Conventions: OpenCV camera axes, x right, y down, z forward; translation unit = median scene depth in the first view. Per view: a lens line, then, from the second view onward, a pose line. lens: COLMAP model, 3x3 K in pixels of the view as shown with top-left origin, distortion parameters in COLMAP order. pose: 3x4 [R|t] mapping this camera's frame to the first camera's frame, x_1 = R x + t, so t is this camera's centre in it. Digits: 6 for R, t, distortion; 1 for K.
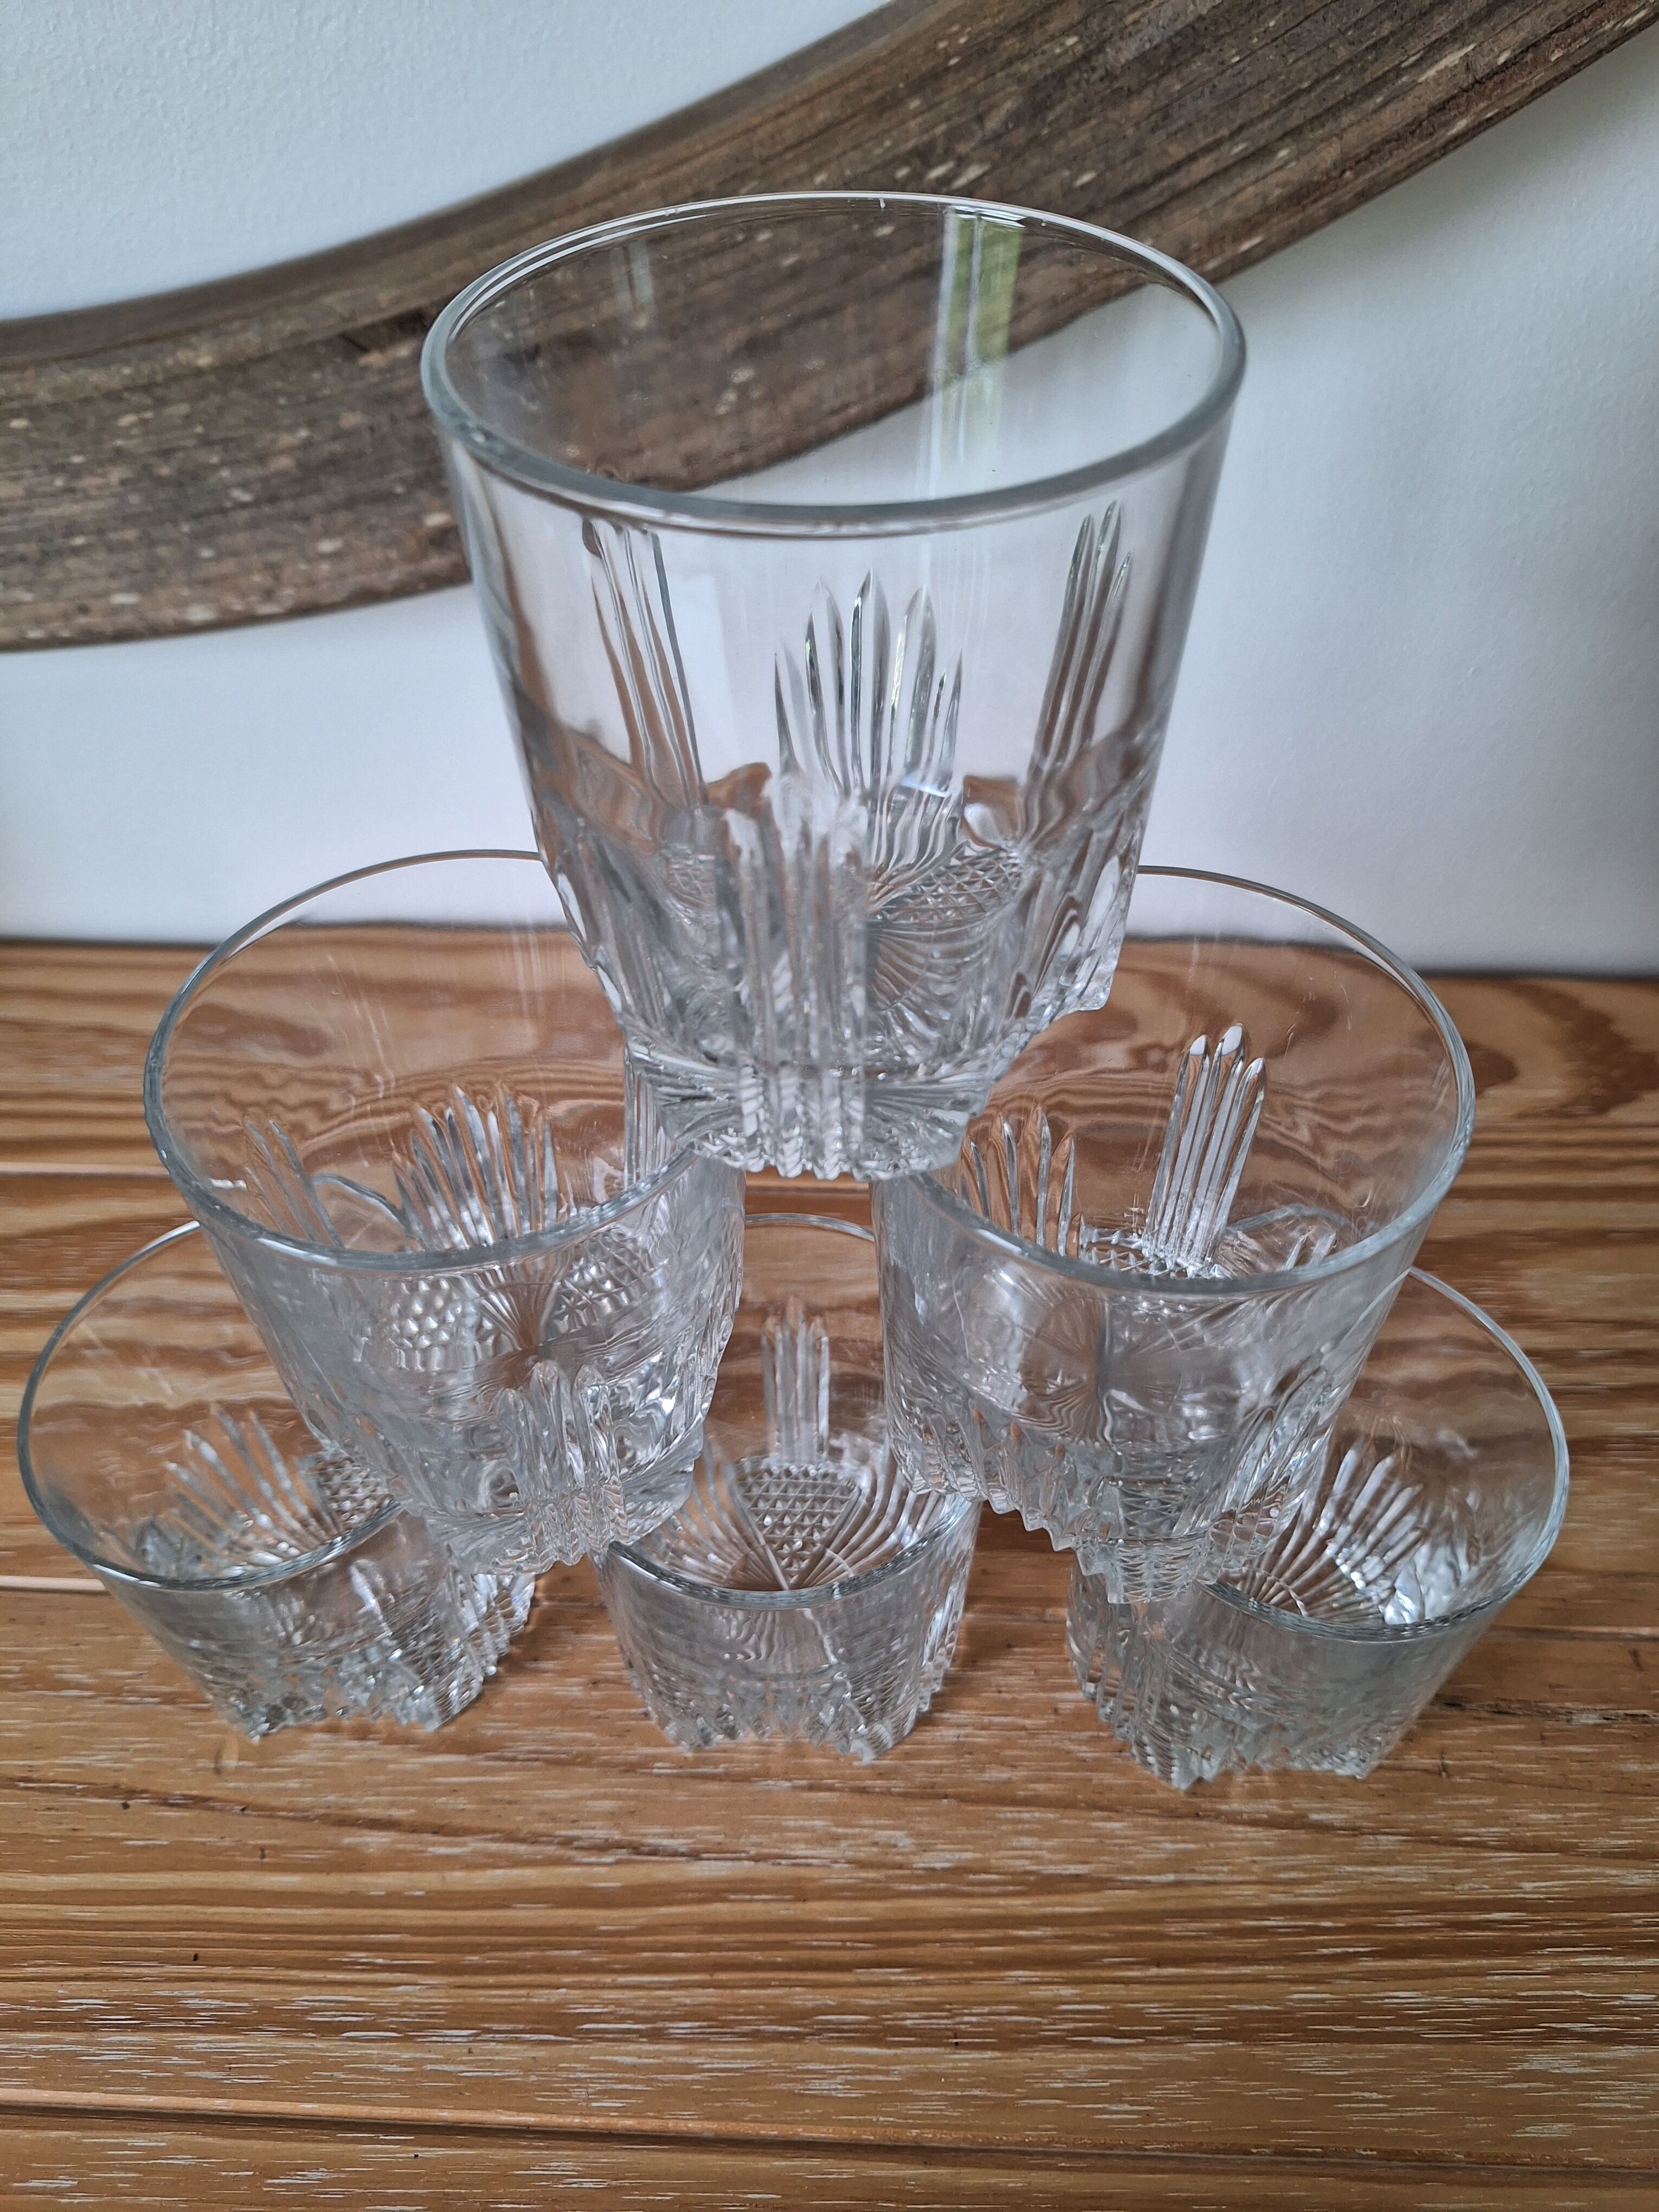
lens RADIAL K [[1575.7, 0, 829.5], [0, 1575.7, 1106.0], [0, 0, 1]] dist [0.003998, -0.035532]
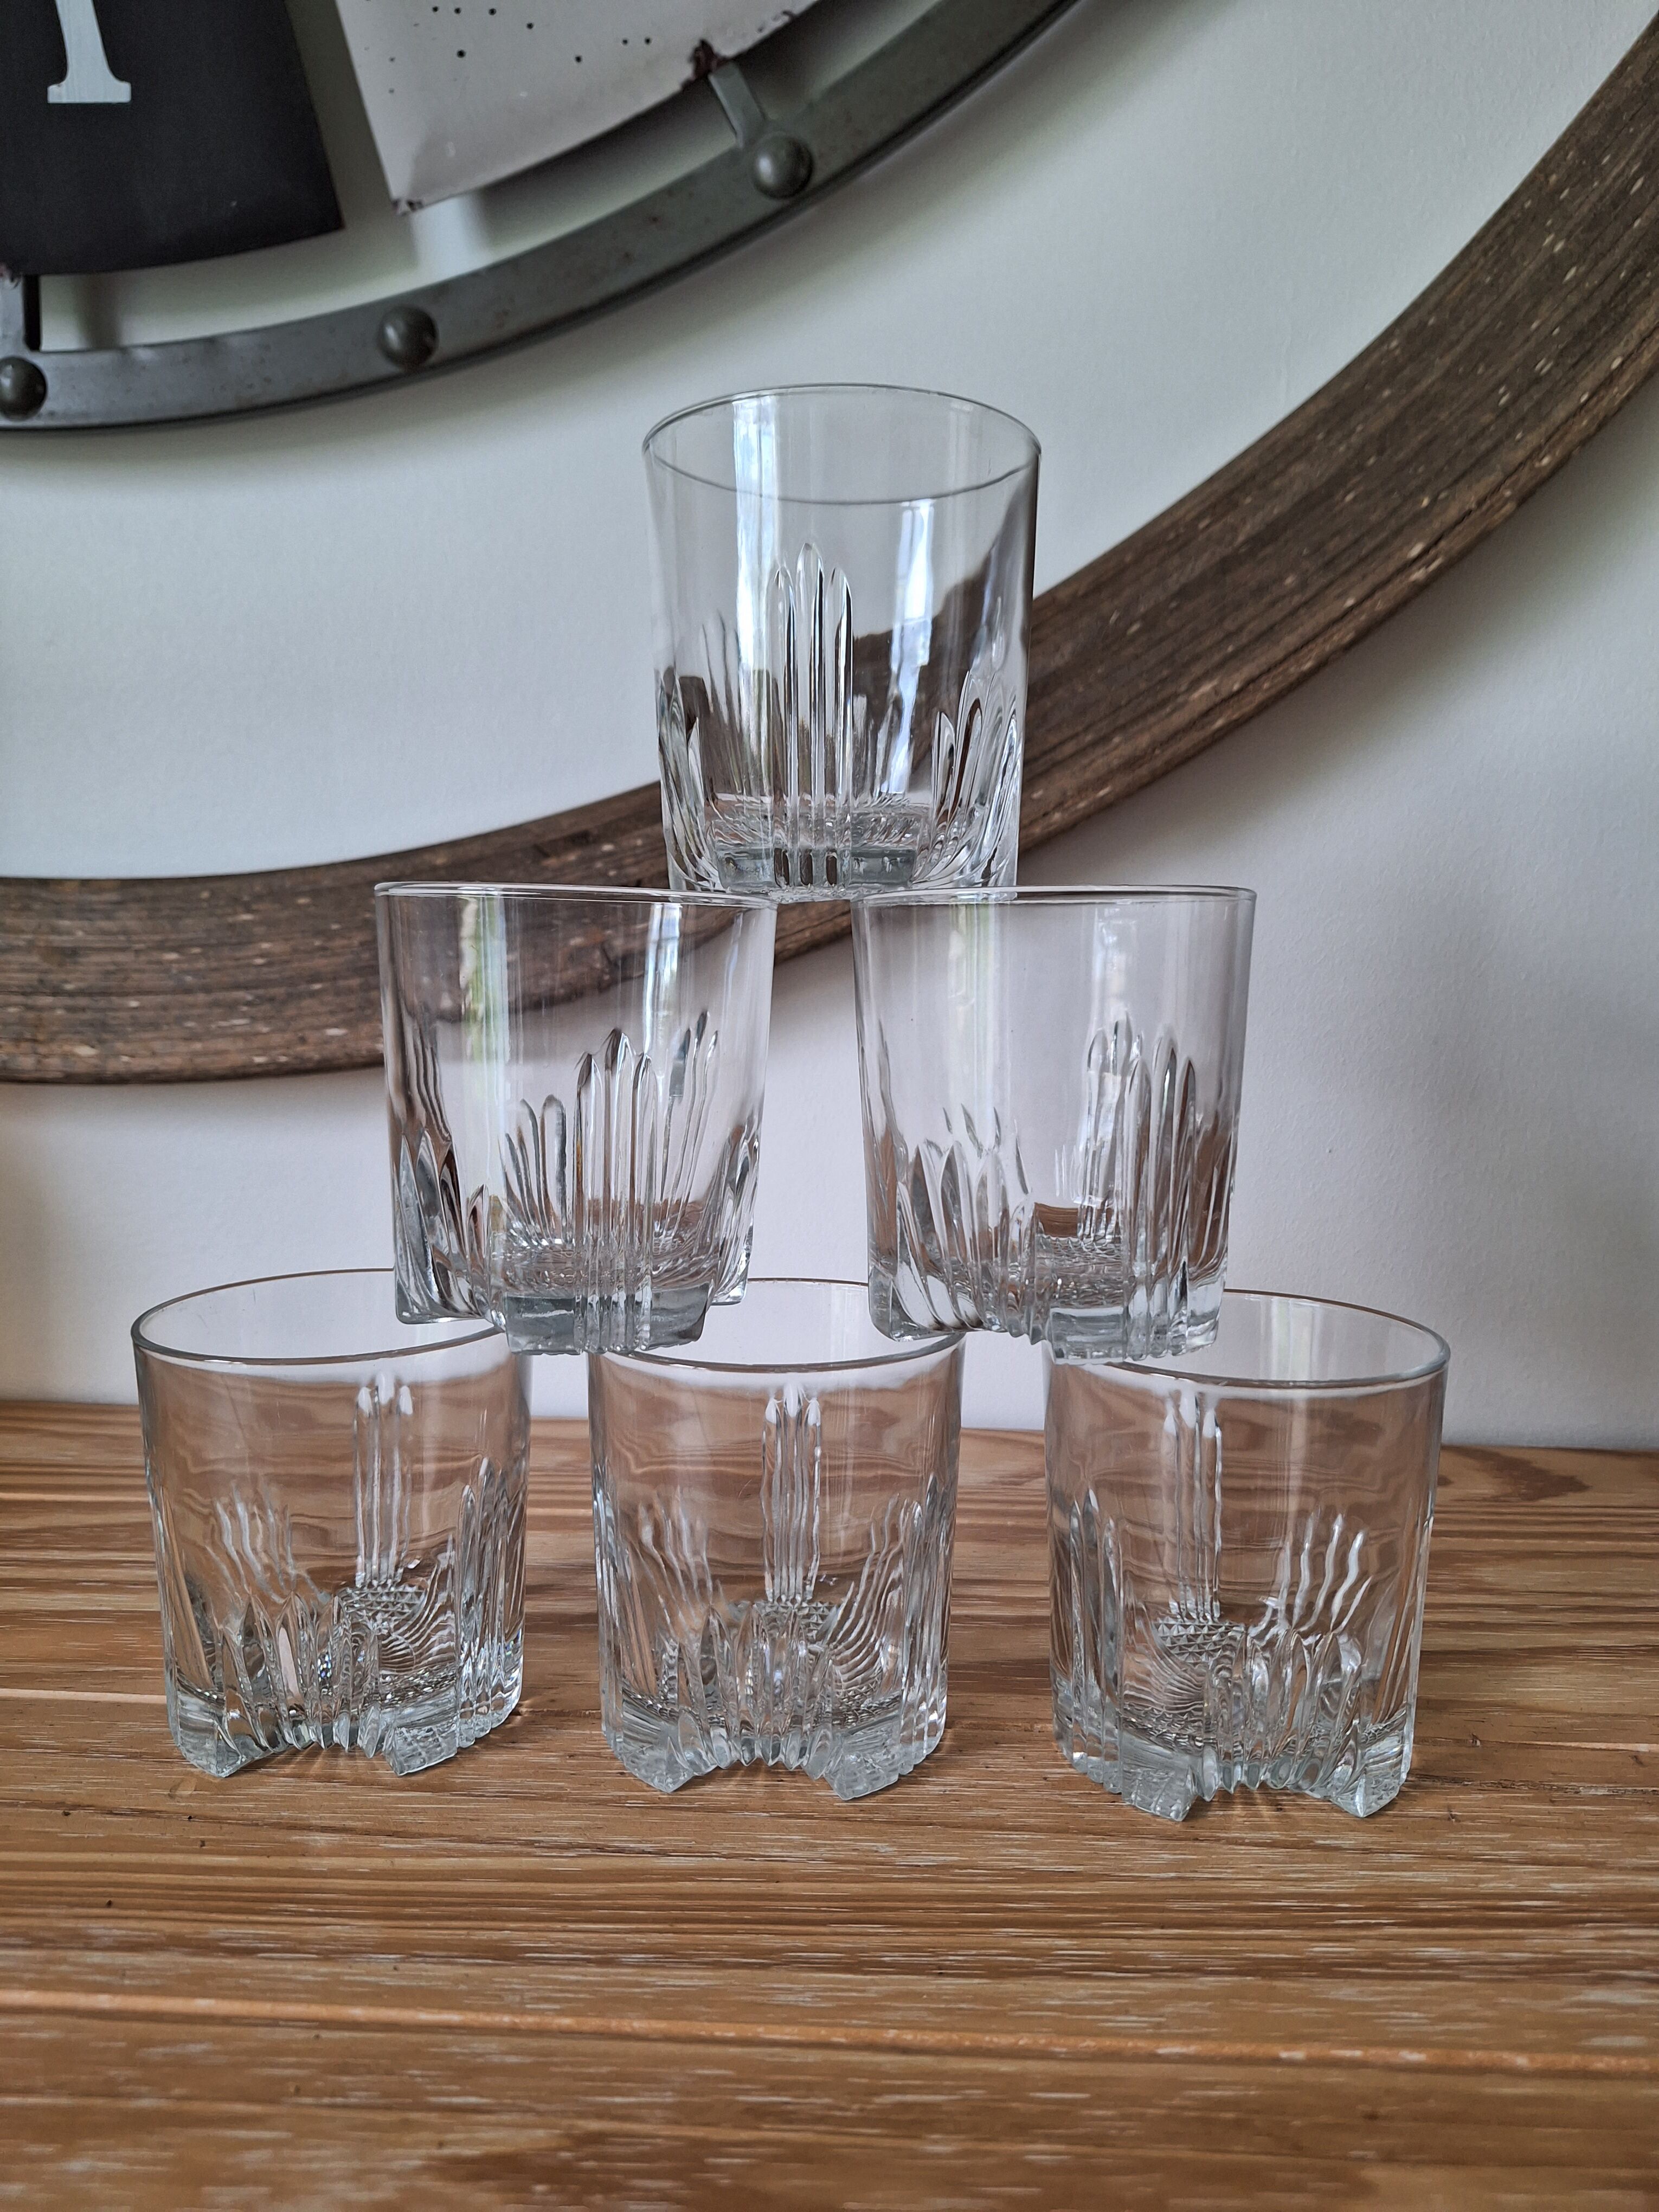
lens RADIAL K [[1539.0, 0, 845.6], [0, 1539.0, 1118.9], [0, 0, 1]] dist [0.071629, -0.107983]
pose [[0.999700, 0.022523, -0.009661, 0.022733], [-0.023355, 0.755994, -0.654162, 0.756192], [-0.007430, 0.654191, 0.756293, 0.010250]]
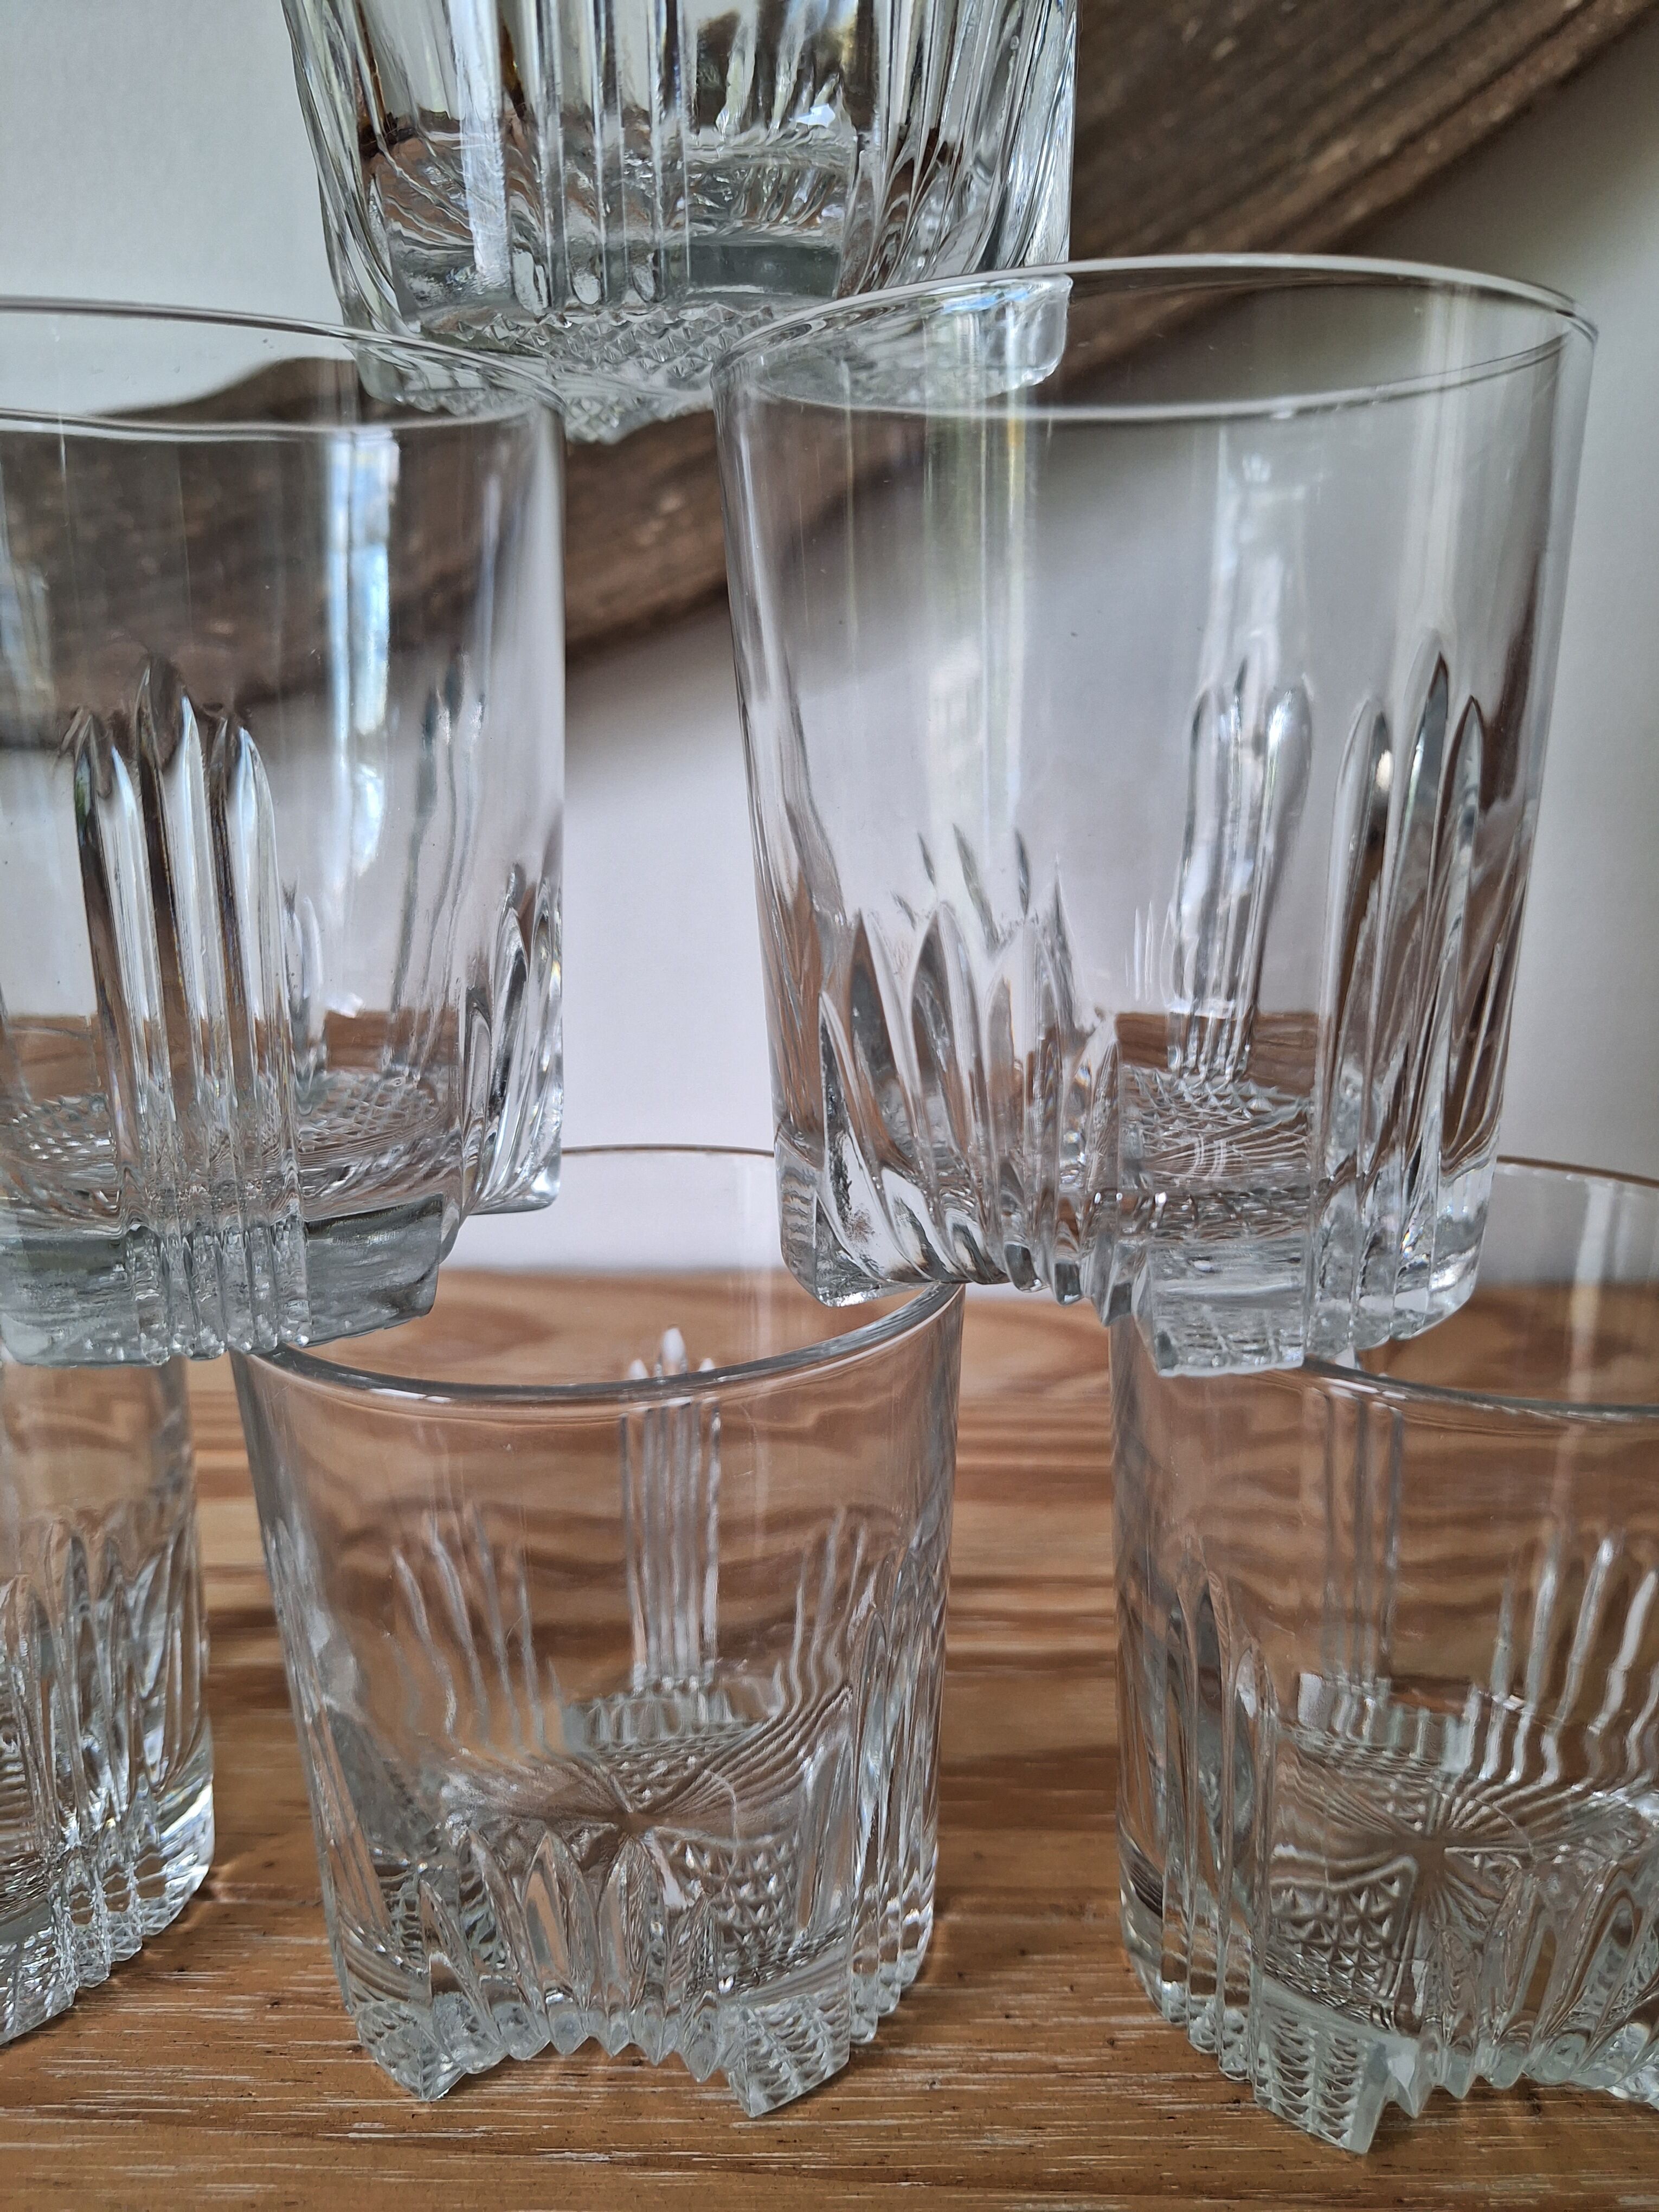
lens RADIAL K [[1632.6, 0, 851.4], [0, 1632.6, 1107.9], [0, 0, 1]] dist [0.000278, -0.034609]
pose [[0.999986, 0.002258, 0.004726, 0.054198], [0.000650, 0.841868, -0.539683, 0.444631], [-0.005197, 0.539678, 0.841855, 0.379034]]
